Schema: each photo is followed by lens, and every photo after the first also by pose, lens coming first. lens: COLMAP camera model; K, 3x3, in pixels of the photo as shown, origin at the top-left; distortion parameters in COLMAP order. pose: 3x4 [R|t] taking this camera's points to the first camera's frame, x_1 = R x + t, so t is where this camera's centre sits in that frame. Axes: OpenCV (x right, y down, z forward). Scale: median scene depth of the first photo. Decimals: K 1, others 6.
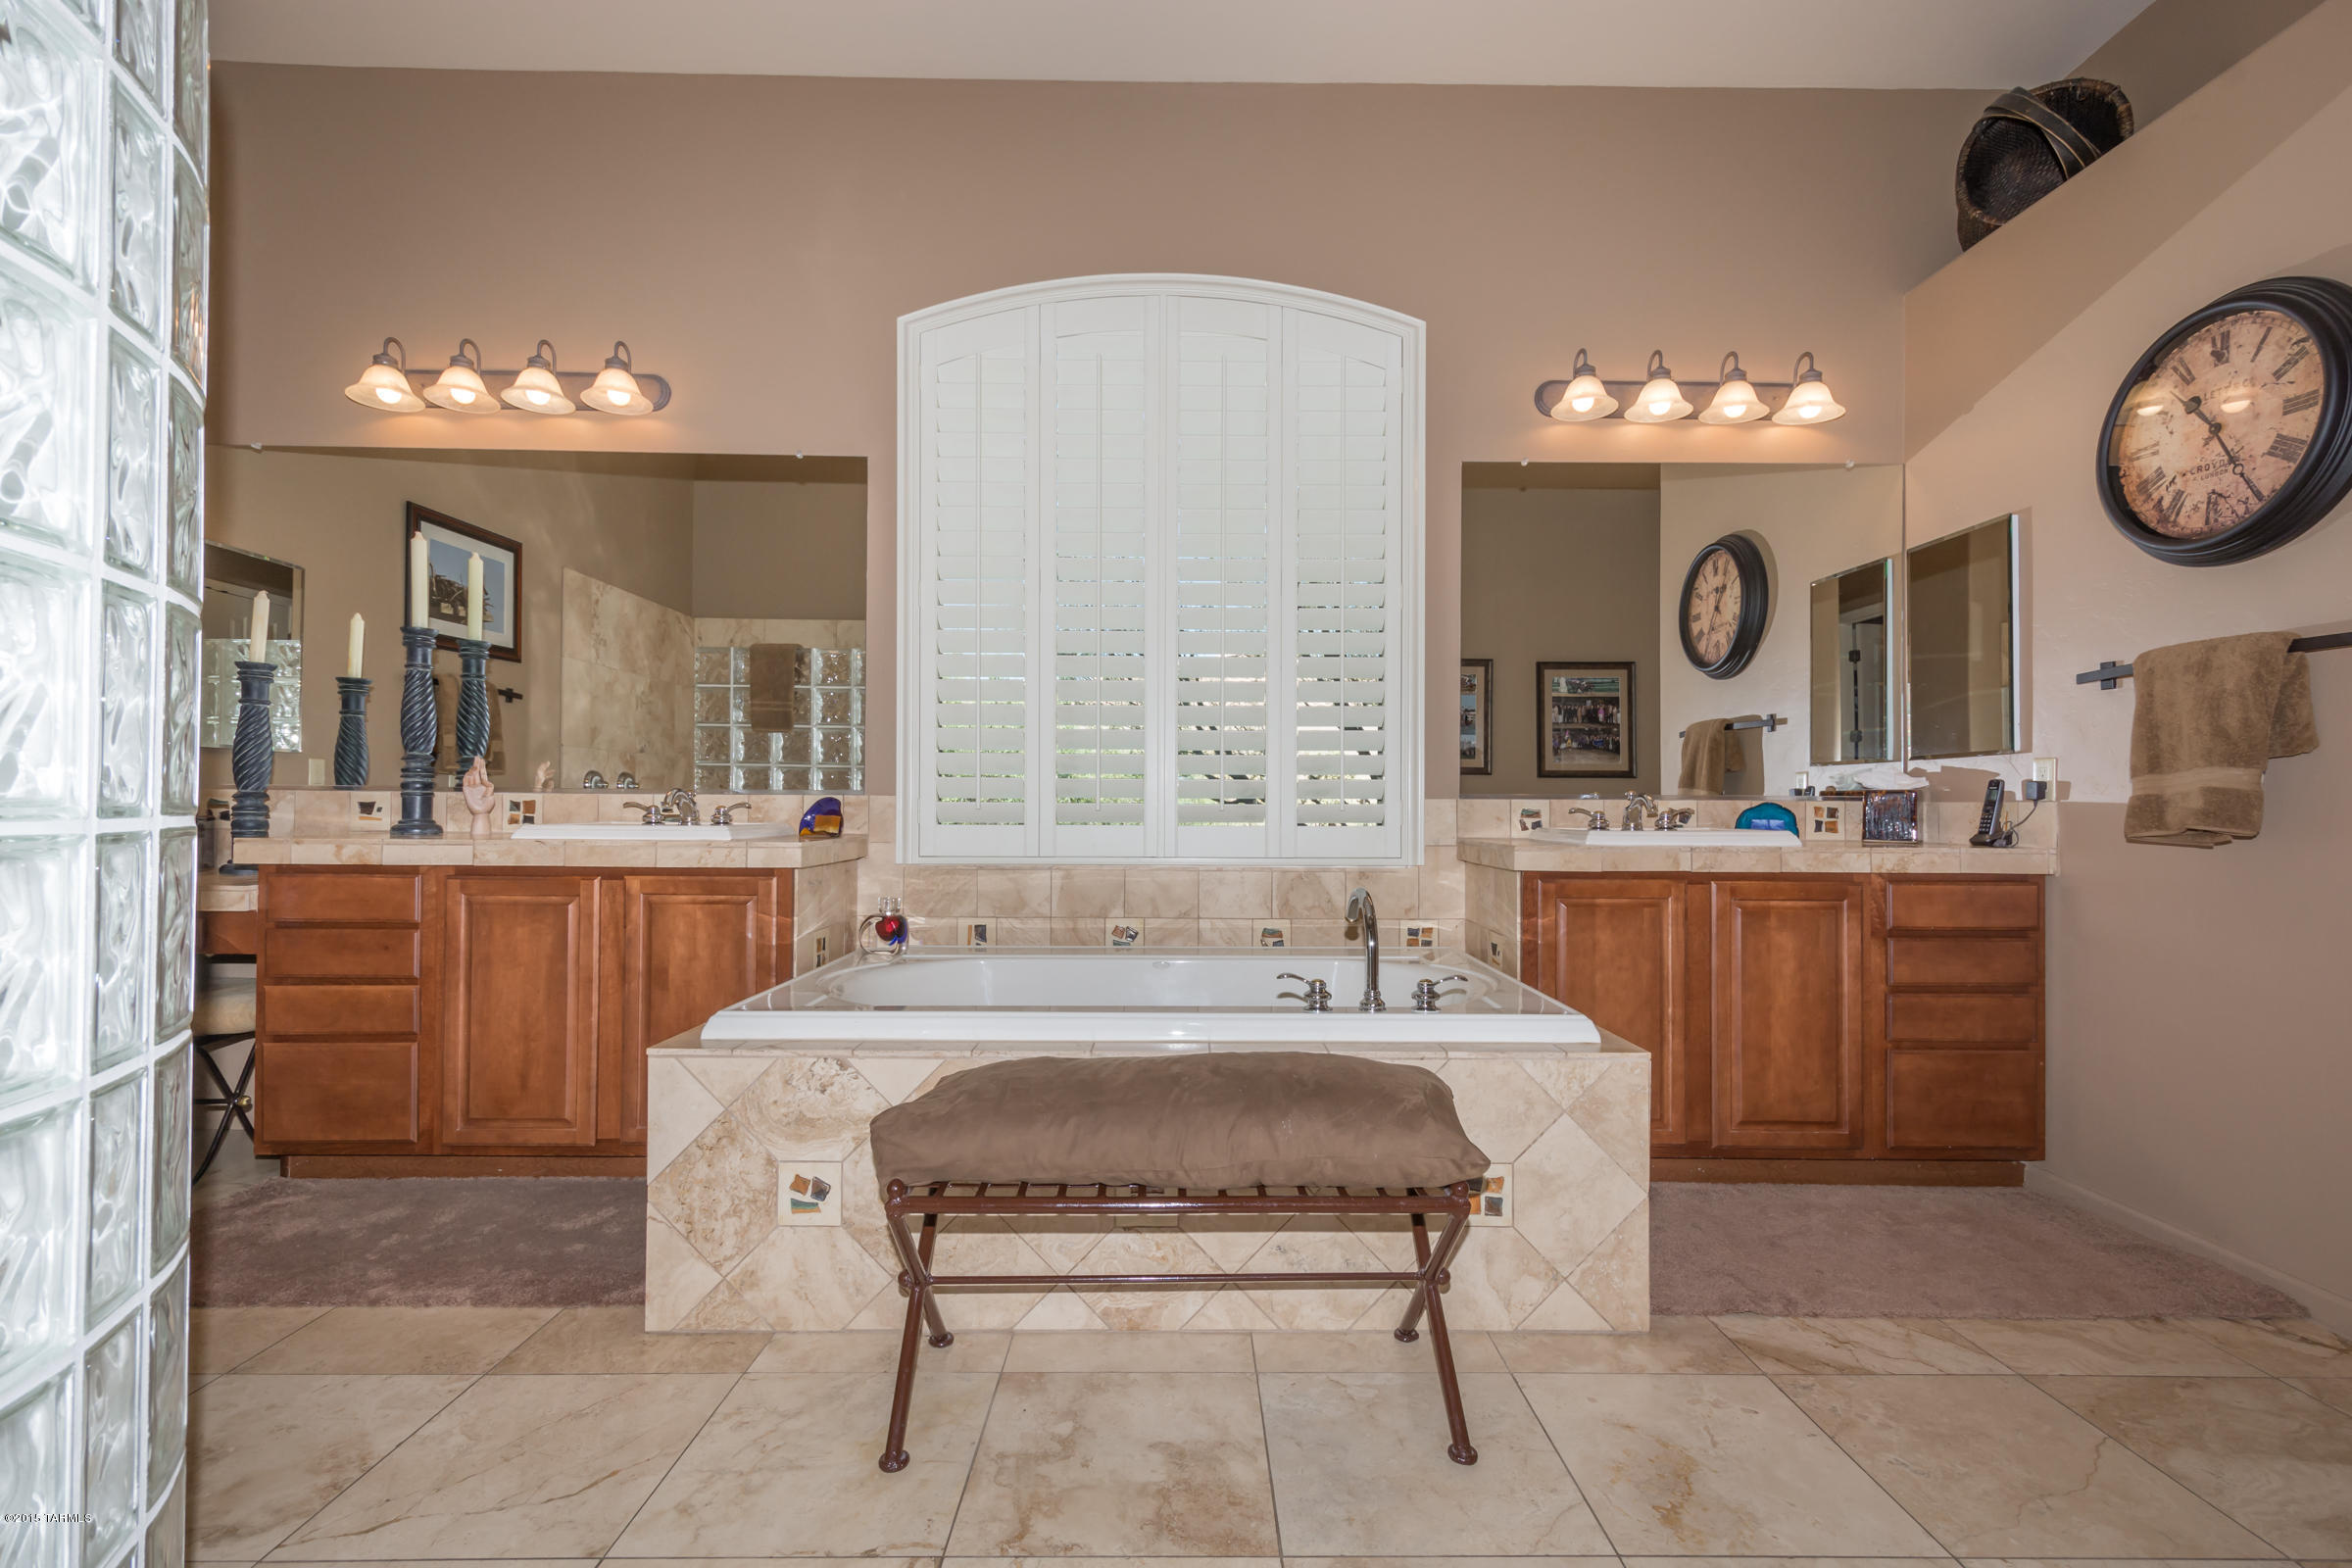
lens RADIAL K [[1037.4, 0, 1185.1], [0, 1037.4, 808.2], [0, 0, 1]] dist [0.018170, -0.006469]
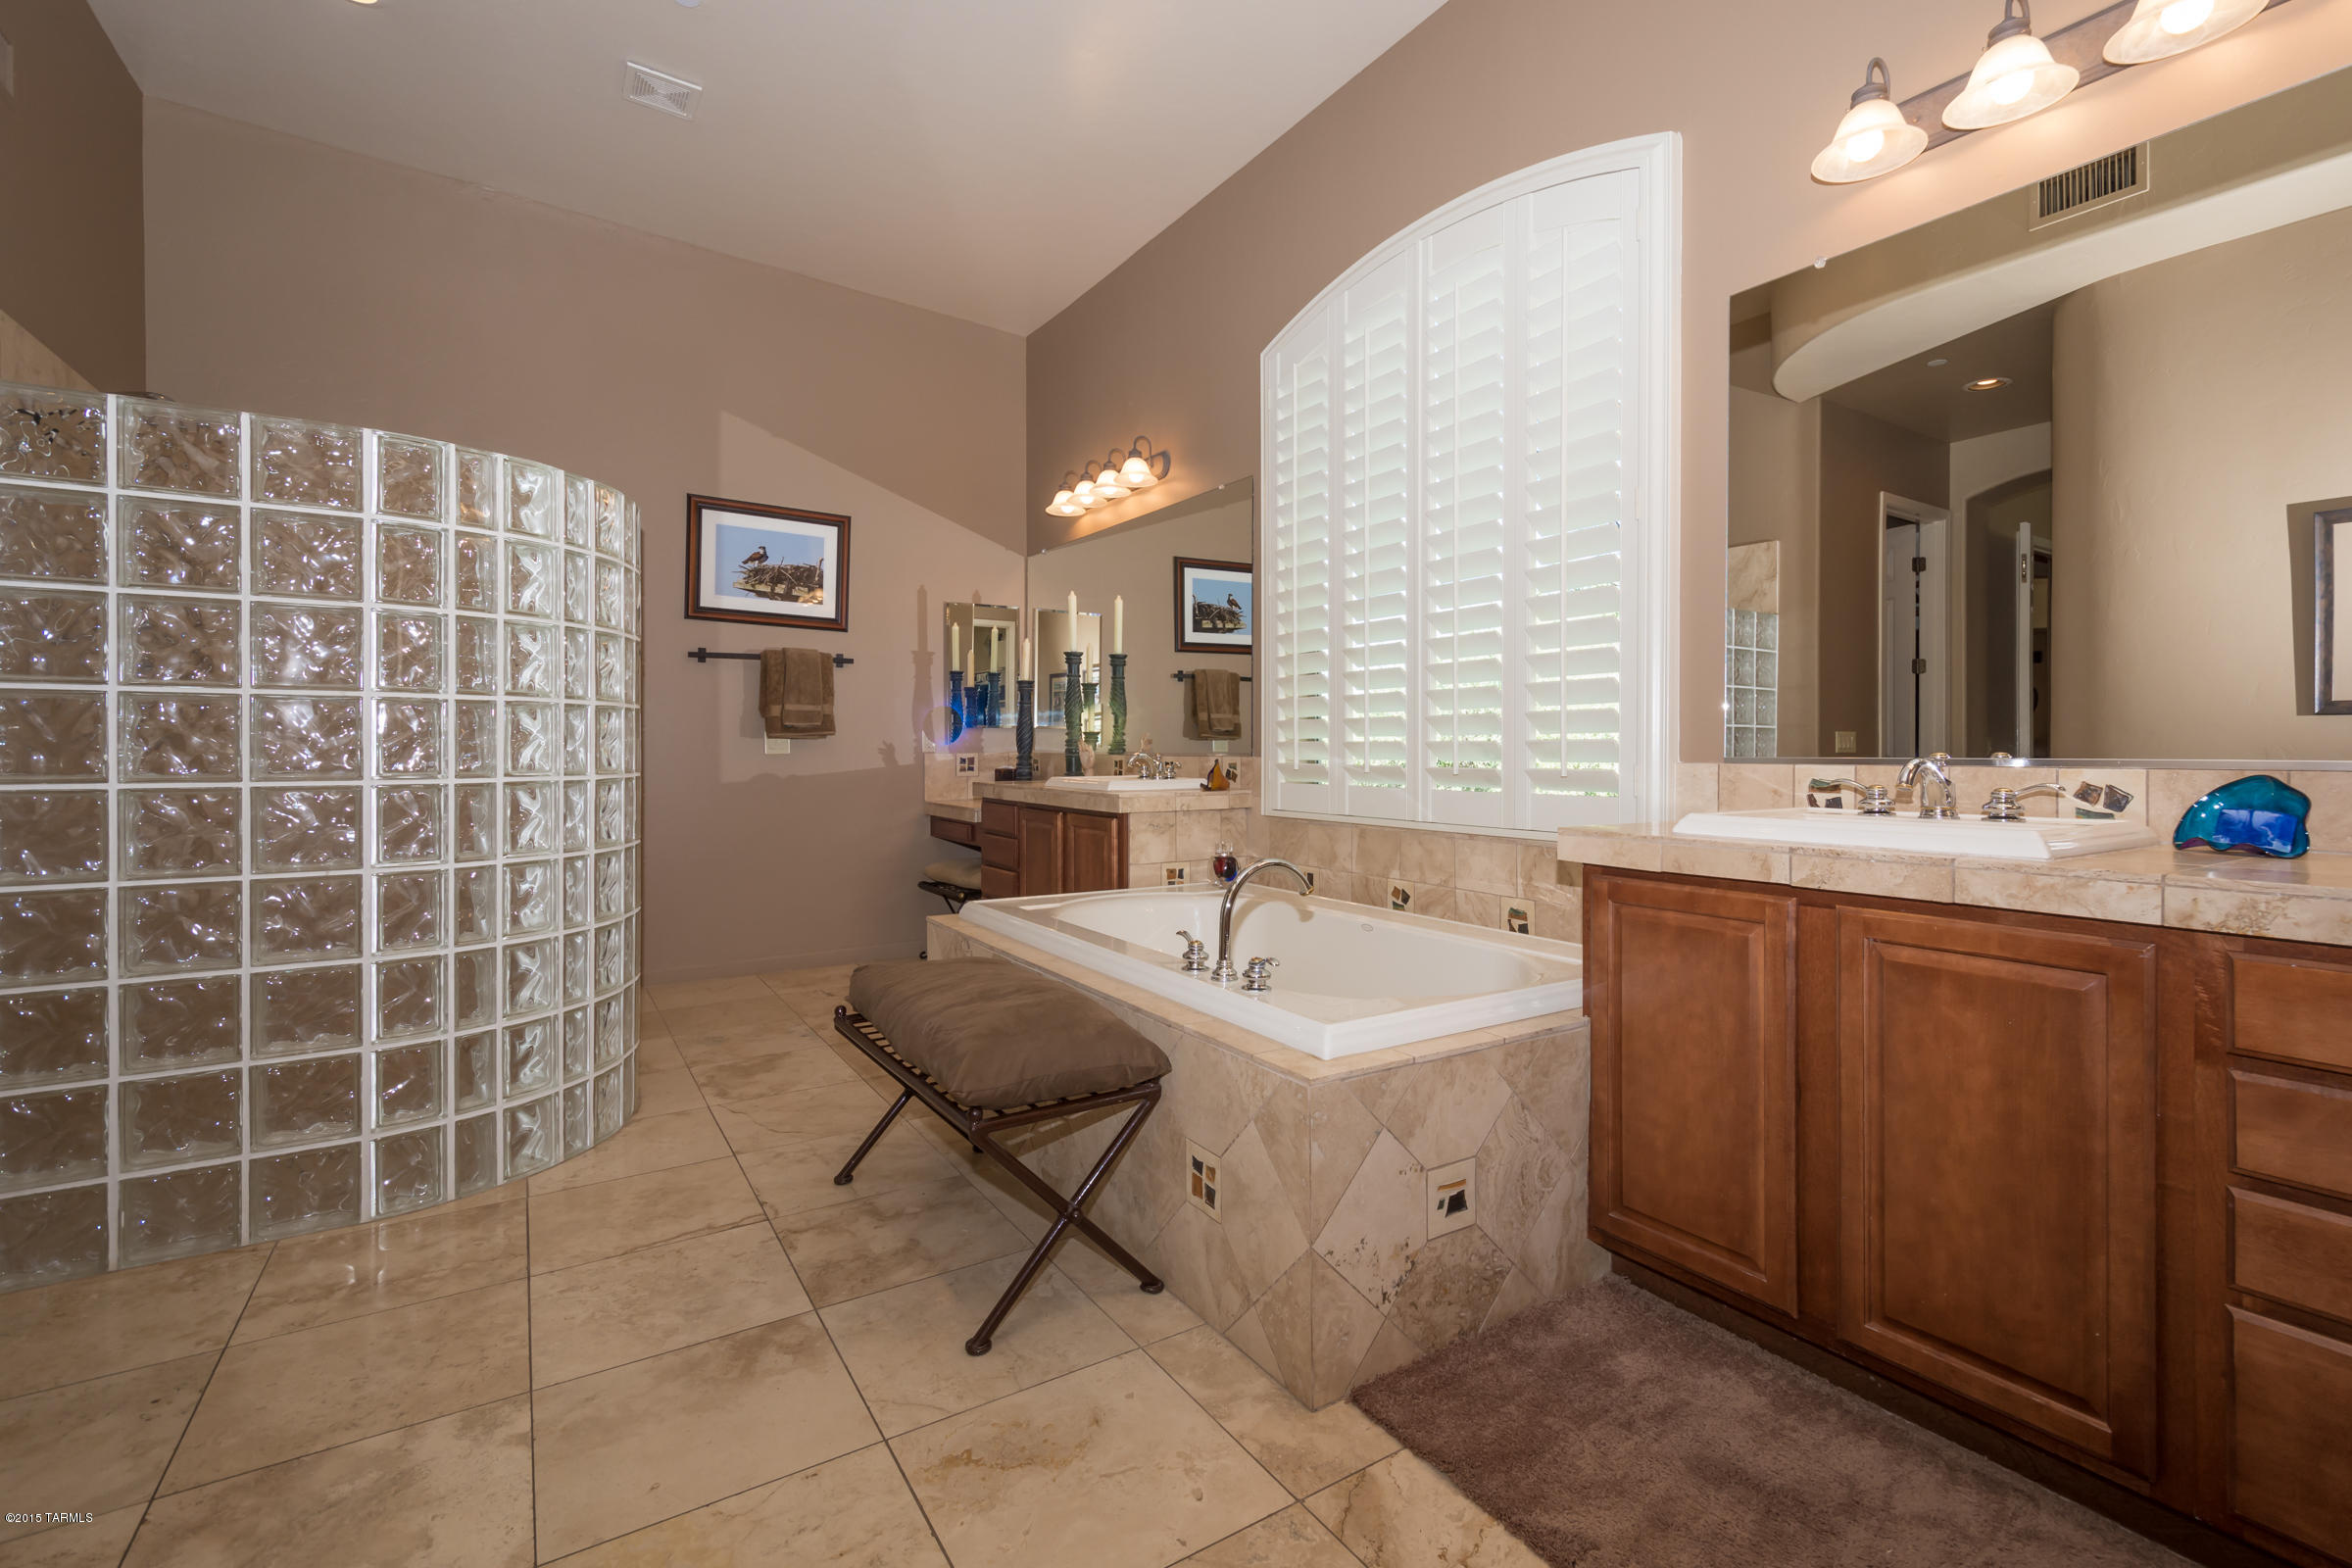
lens RADIAL K [[1025.2, 0, 1192.3], [0, 1025.2, 769.0], [0, 0, 1]] dist [0.016759, -0.013028]
pose [[0.549988, 0.012037, -0.835086, 0.802980], [-0.000886, 0.999904, 0.013829, -0.018098], [0.835172, -0.006866, 0.549946, 0.350127]]
